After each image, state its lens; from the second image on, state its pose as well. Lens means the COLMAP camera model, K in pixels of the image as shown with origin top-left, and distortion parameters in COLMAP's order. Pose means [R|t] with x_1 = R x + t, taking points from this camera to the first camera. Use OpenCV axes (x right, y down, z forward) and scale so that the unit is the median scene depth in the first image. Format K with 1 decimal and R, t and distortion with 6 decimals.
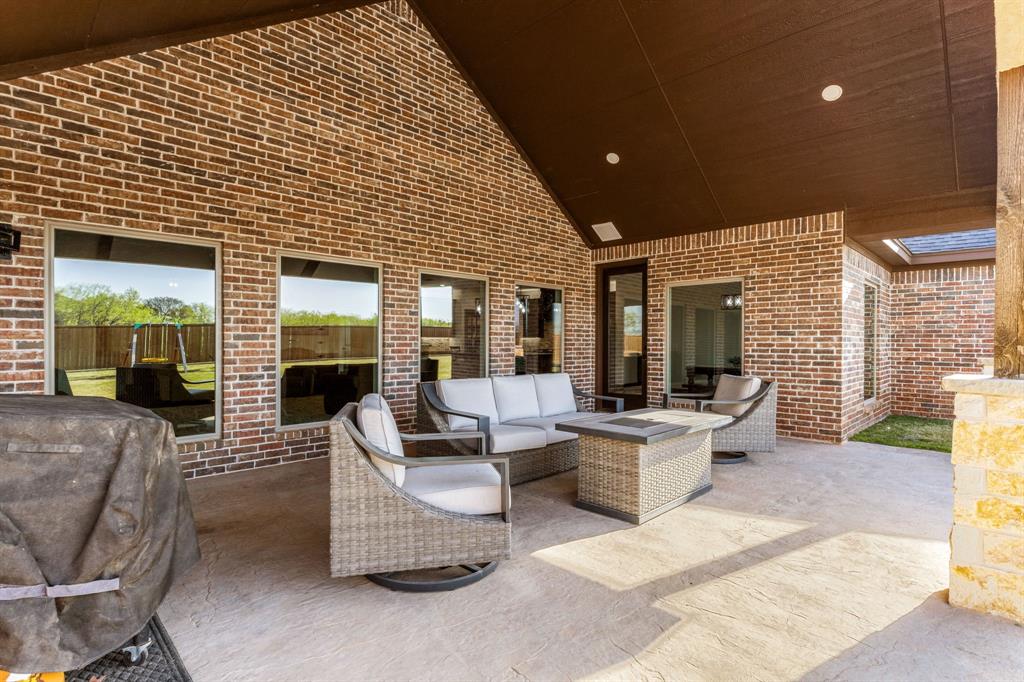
lens RADIAL K [[482.0, 0, 512.0], [0, 482.0, 341.0], [0, 0, 1]] dist [0.021319, 0.000390]
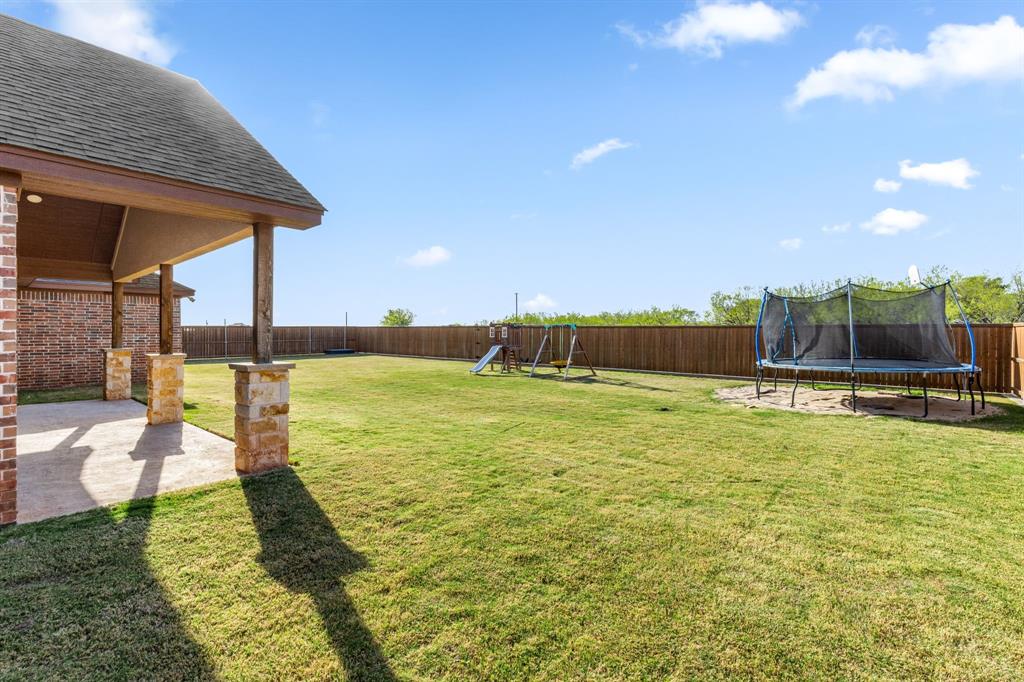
lens RADIAL K [[482.0, 0, 512.0], [0, 482.0, 341.0], [0, 0, 1]] dist [0.021319, 0.000390]
pose [[-0.060804, -0.012170, 0.998076, -0.741896], [-0.002306, 0.999925, 0.012052, -0.016097], [-0.998147, -0.001569, -0.060827, -0.348055]]
